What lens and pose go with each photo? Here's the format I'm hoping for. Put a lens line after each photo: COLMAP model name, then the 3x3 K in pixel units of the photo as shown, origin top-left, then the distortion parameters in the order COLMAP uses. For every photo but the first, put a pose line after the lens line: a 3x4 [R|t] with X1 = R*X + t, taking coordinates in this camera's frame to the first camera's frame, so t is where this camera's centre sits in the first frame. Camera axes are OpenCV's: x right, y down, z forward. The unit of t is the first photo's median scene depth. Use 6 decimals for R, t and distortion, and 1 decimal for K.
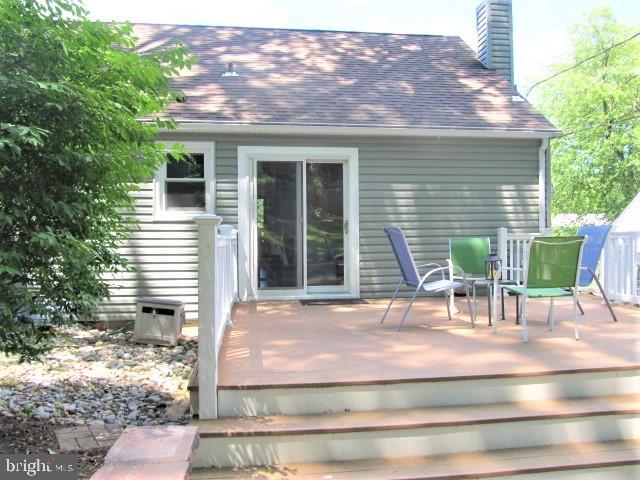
lens RADIAL K [[522.9, 0, 320.0], [0, 522.9, 240.0], [0, 0, 1]] dist [-0.065668, 0.002618]
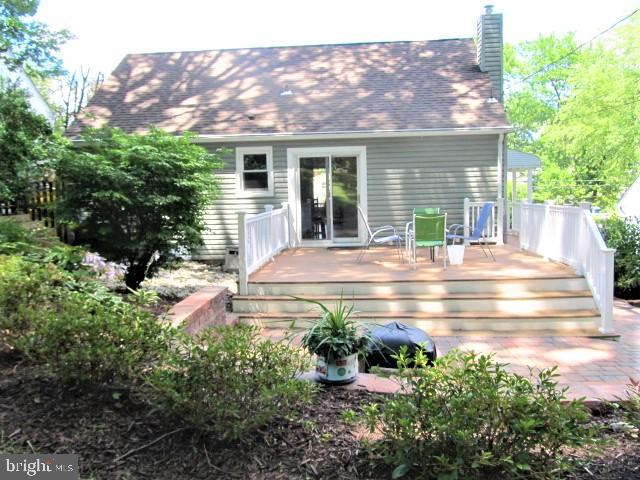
lens RADIAL K [[544.4, 0, 314.7], [0, 544.4, 227.5], [0, 0, 1]] dist [-0.100005, 0.132977]
pose [[0.980680, -0.004523, -0.195567, 0.230366], [0.018784, 0.997291, 0.071124, -0.057289], [0.194715, -0.073423, 0.978108, -0.561786]]
